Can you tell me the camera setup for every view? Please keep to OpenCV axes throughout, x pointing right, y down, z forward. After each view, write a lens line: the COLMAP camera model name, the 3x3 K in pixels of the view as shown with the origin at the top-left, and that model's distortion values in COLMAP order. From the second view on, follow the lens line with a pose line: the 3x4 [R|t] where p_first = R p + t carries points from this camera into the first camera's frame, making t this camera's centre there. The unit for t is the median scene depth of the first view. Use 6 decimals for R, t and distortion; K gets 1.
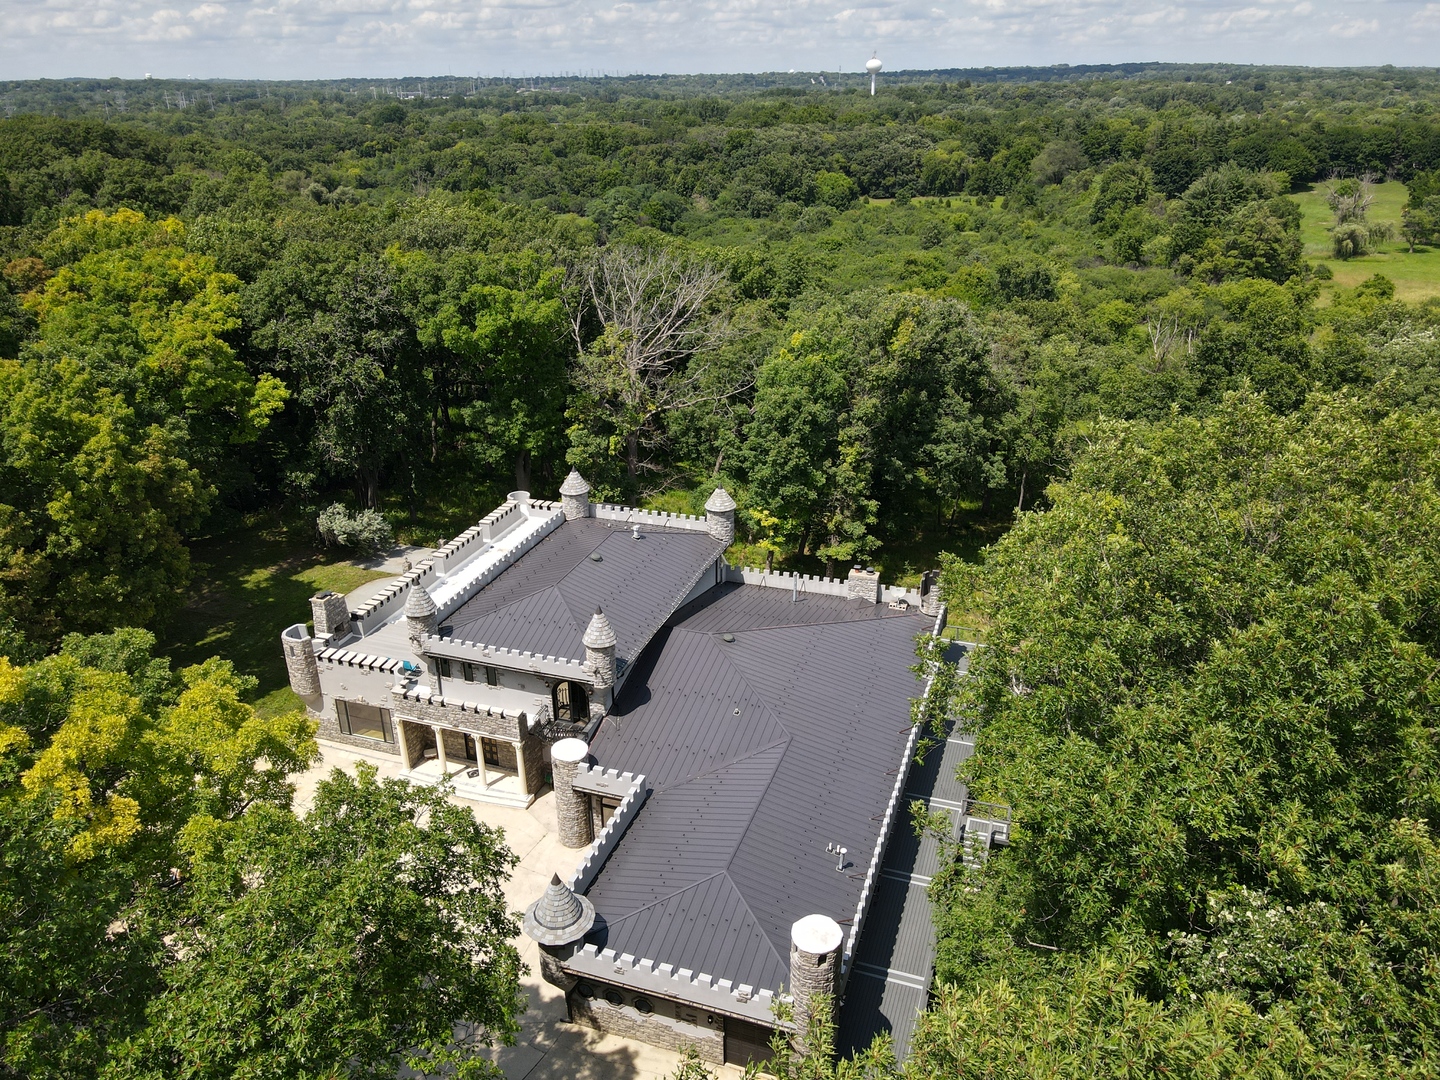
lens RADIAL K [[1044.9, 0, 720.0], [0, 1044.9, 540.0], [0, 0, 1]] dist [-0.027781, -0.000898]
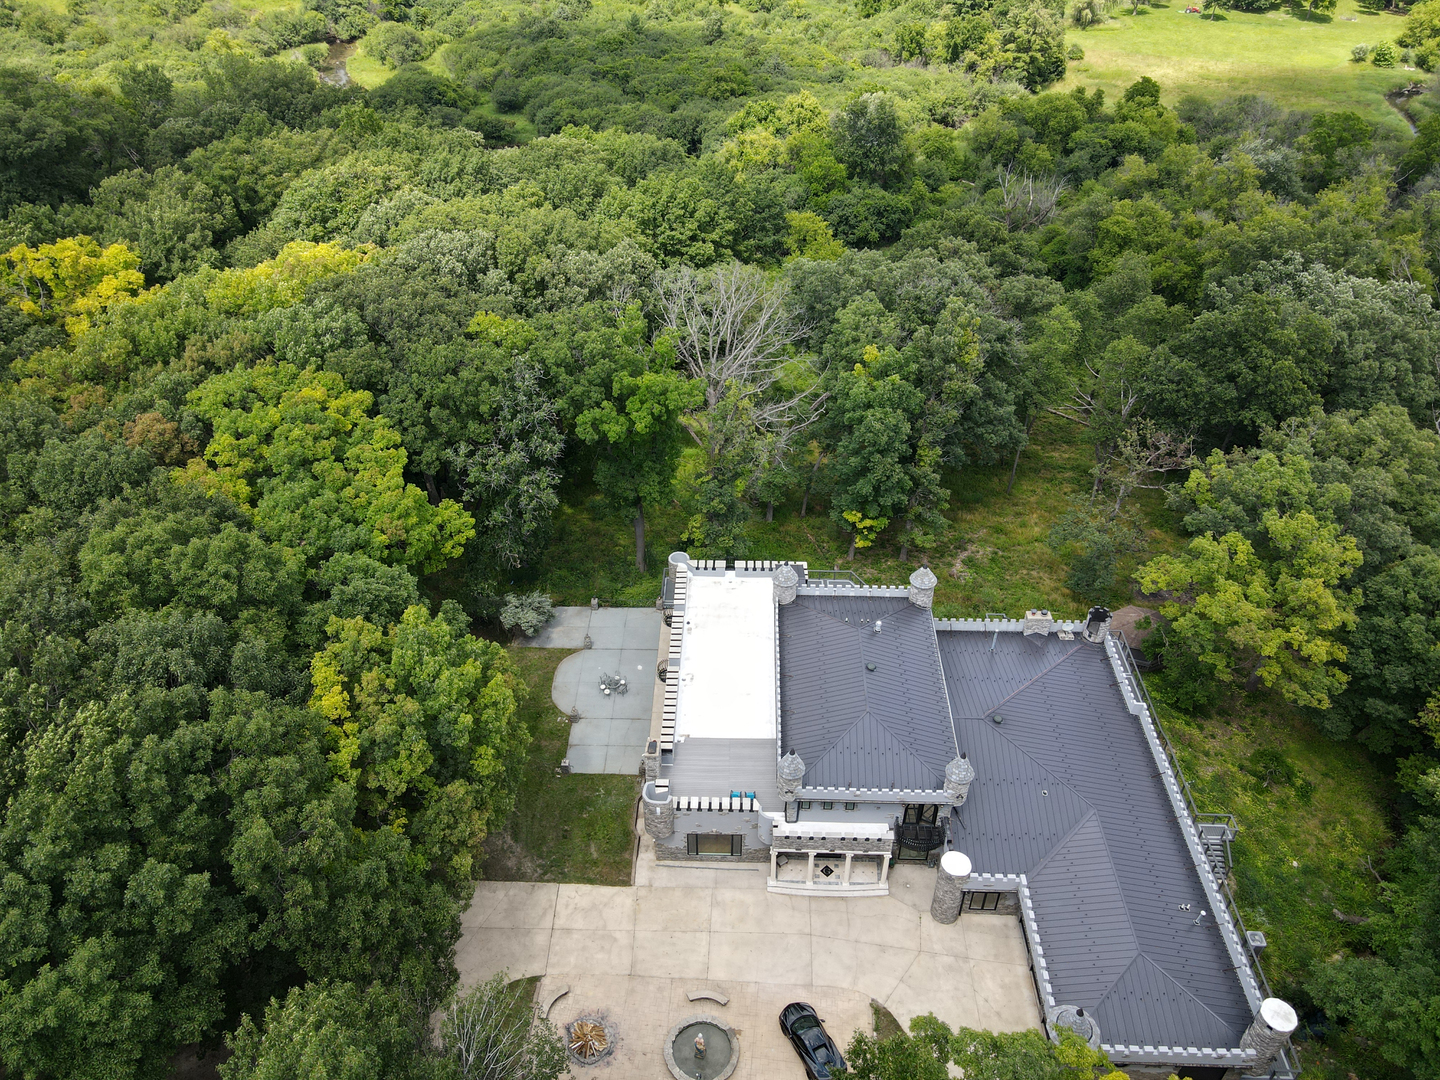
lens RADIAL K [[1044.9, 0, 720.0], [0, 1044.9, 540.0], [0, 0, 1]] dist [-0.027781, -0.000898]
pose [[0.952871, -0.172309, 0.249692, -0.133609], [0.103946, 0.958662, 0.264883, -0.109242], [-0.285012, -0.226444, 0.931392, -0.004072]]
